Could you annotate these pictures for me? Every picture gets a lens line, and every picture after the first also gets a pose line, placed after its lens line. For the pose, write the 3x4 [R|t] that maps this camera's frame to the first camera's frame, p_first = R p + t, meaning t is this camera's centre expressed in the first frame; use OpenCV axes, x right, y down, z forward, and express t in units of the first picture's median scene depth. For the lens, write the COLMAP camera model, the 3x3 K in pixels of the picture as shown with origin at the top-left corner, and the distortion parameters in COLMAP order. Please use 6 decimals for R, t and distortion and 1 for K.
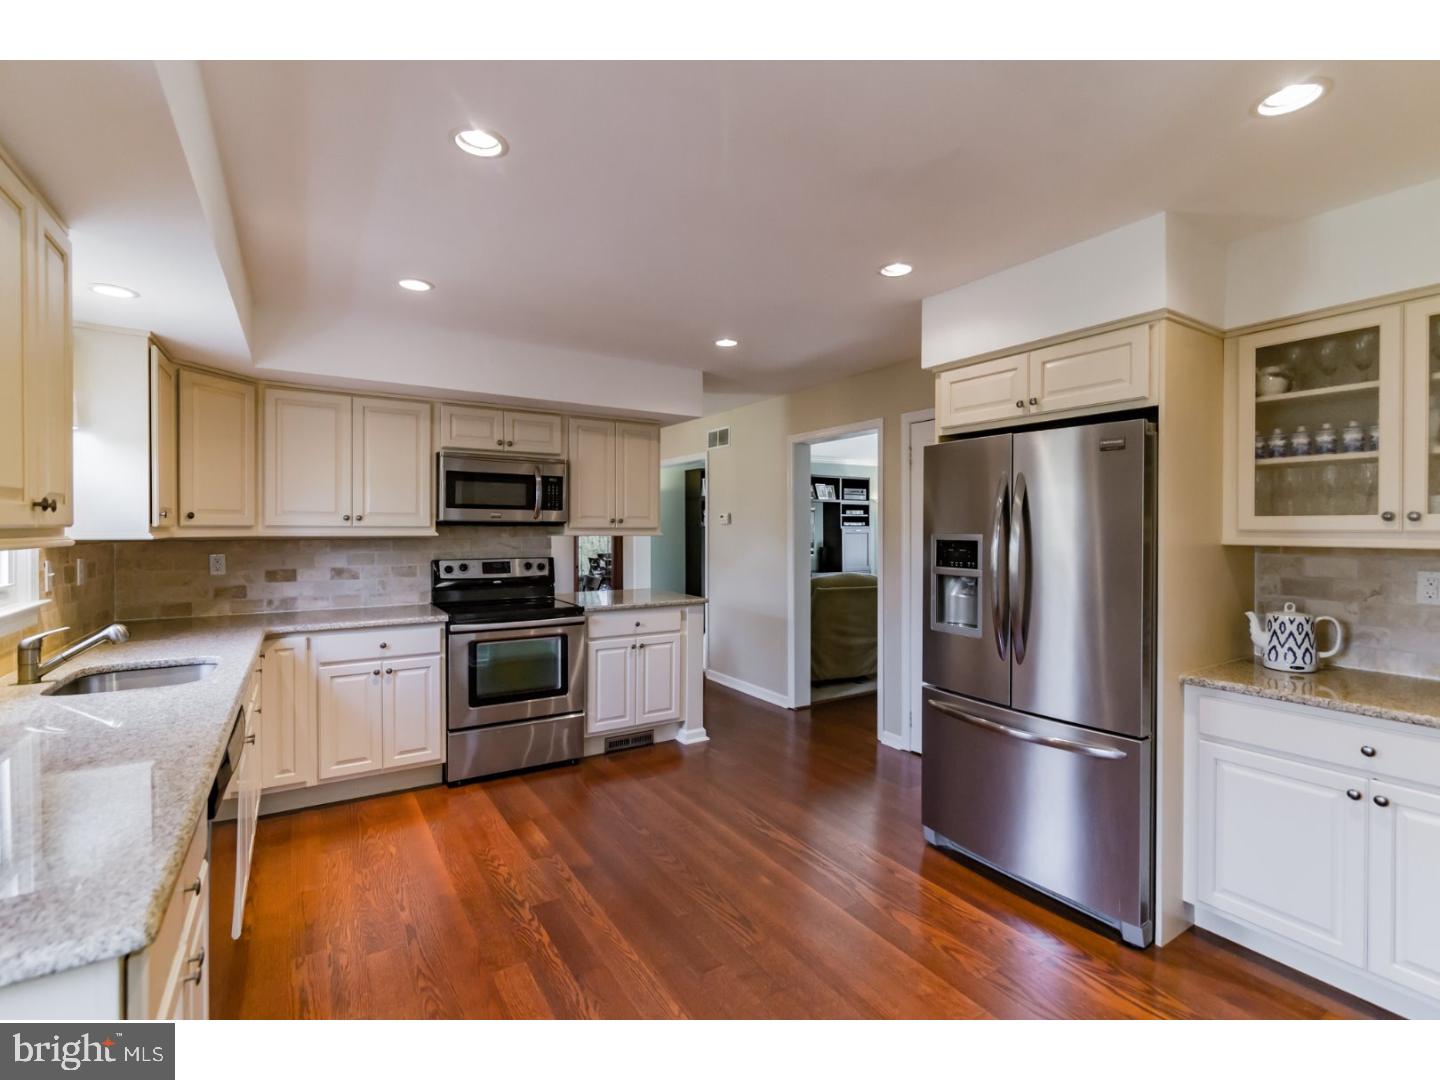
lens RADIAL K [[660.1, 0, 722.6], [0, 660.1, 529.8], [0, 0, 1]] dist [-0.000648, -0.000307]
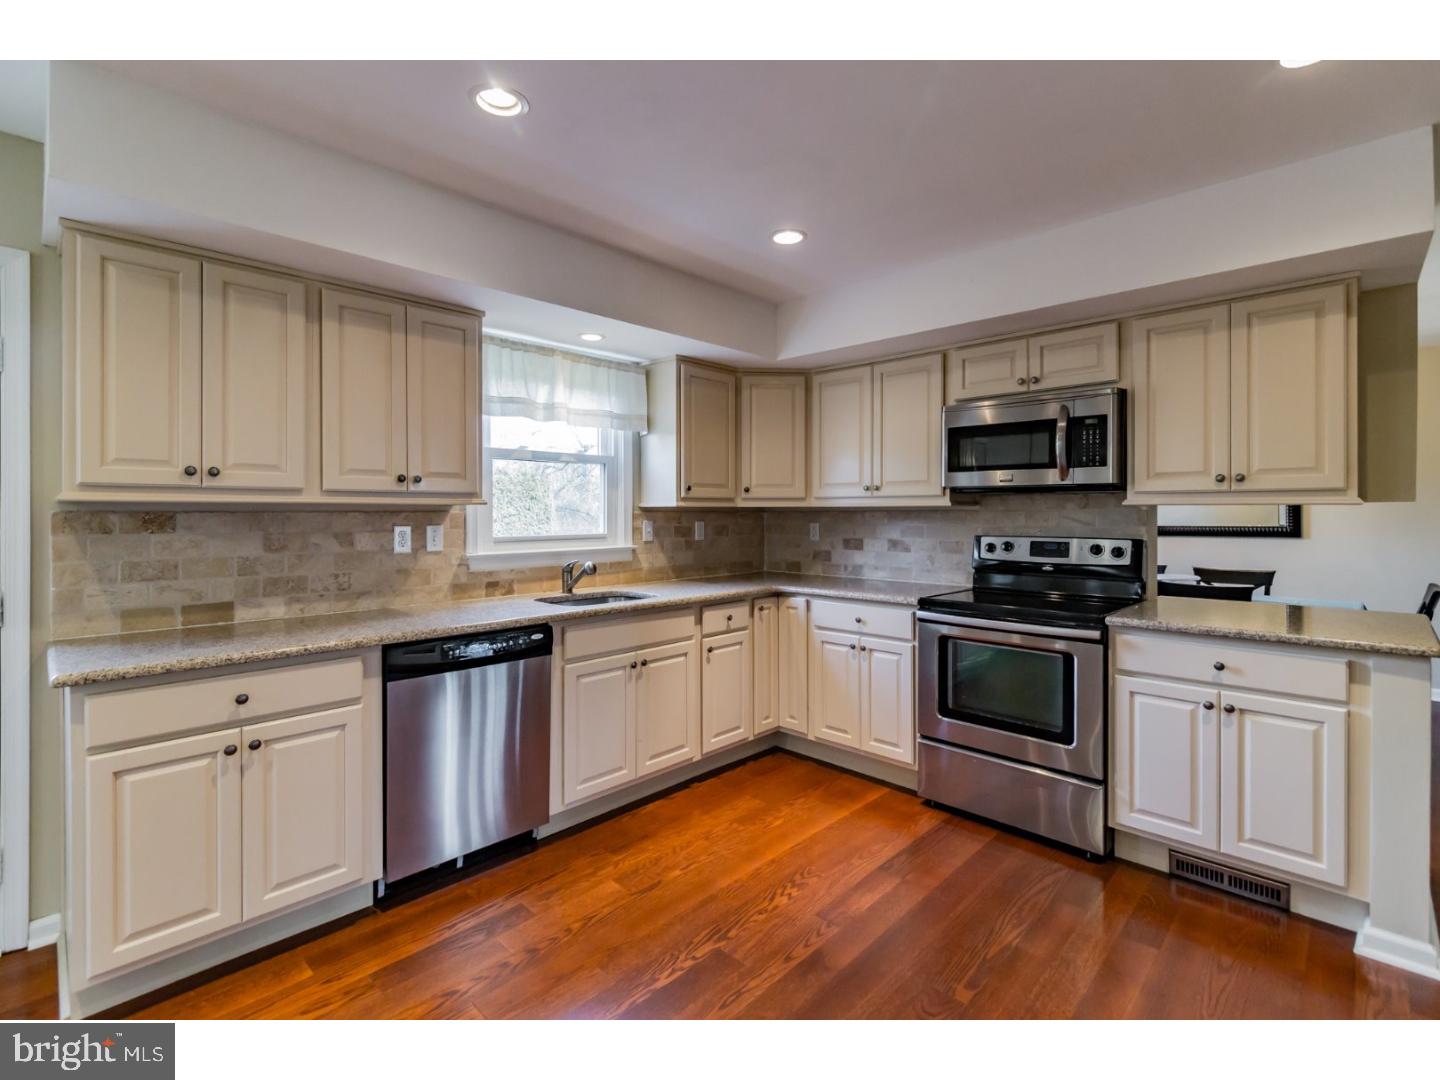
lens RADIAL K [[659.1, 0, 723.0], [0, 659.1, 512.6], [0, 0, 1]] dist [0.000994, 0.000201]
pose [[0.240328, -0.003399, -0.970686, 0.319798], [-0.001304, 0.999992, -0.003824, 0.021202], [0.970691, 0.002185, 0.240321, 0.509189]]
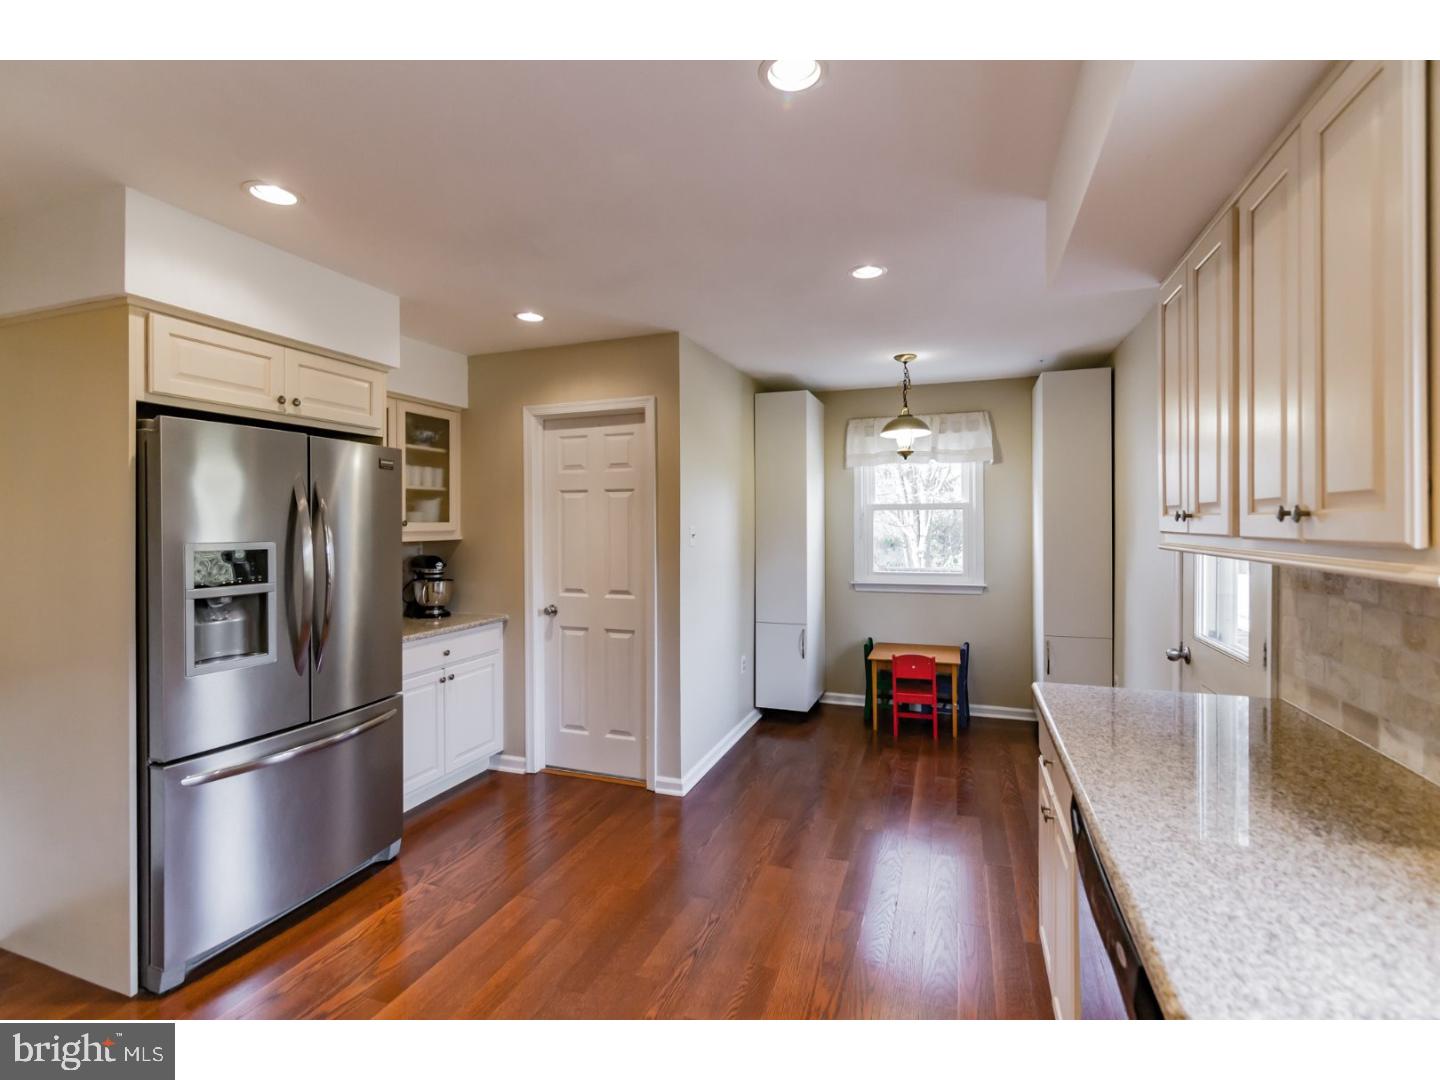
lens RADIAL K [[660.1, 0, 722.6], [0, 660.1, 529.8], [0, 0, 1]] dist [-0.000648, -0.000307]
pose [[-0.613641, -0.006802, 0.789556, -1.036000], [0.008975, 0.999838, 0.015589, -0.027468], [-0.789534, 0.016653, -0.613481, 1.696142]]
